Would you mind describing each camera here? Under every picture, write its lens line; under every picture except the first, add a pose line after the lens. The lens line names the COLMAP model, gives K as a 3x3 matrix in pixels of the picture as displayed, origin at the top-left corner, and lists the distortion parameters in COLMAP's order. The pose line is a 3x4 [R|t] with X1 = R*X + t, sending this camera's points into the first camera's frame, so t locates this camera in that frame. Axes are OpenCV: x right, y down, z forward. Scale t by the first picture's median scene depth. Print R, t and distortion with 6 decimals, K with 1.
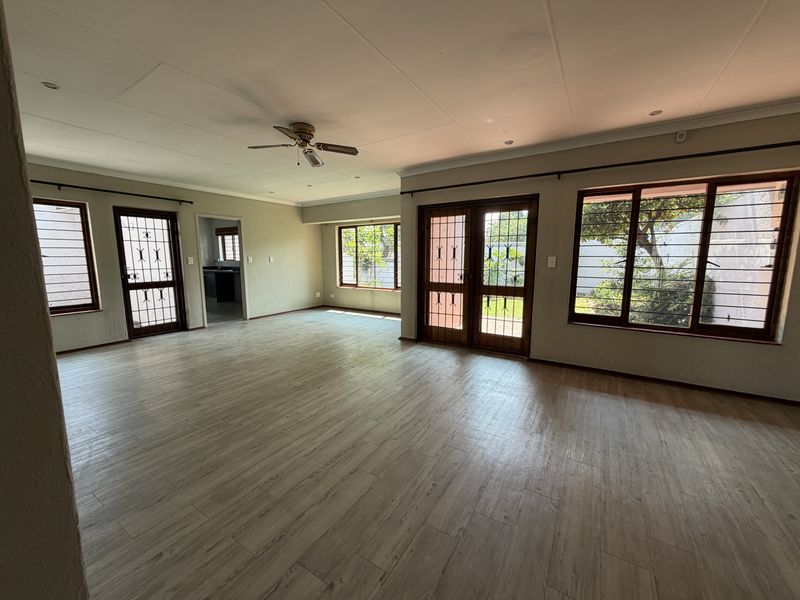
lens RADIAL K [[311.5, 0, 398.2], [0, 311.5, 297.0], [0, 0, 1]] dist [0.000138, -0.001137]
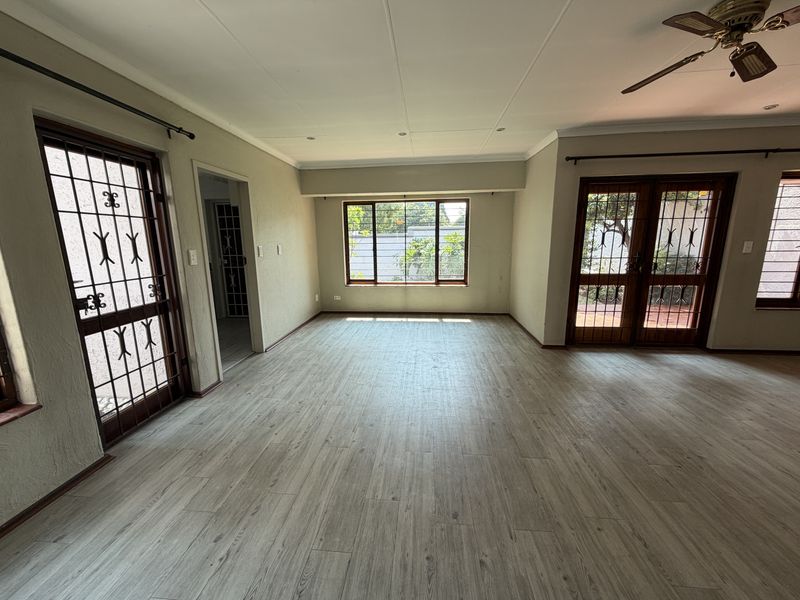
lens RADIAL K [[311.5, 0, 384.7], [0, 311.5, 298.6], [0, 0, 1]] dist [0.000138, -0.001137]
pose [[0.895775, -0.092139, 0.434854, -0.671614], [0.068297, 0.995194, 0.070180, -0.071083], [-0.439230, -0.033166, 0.897762, 0.459095]]
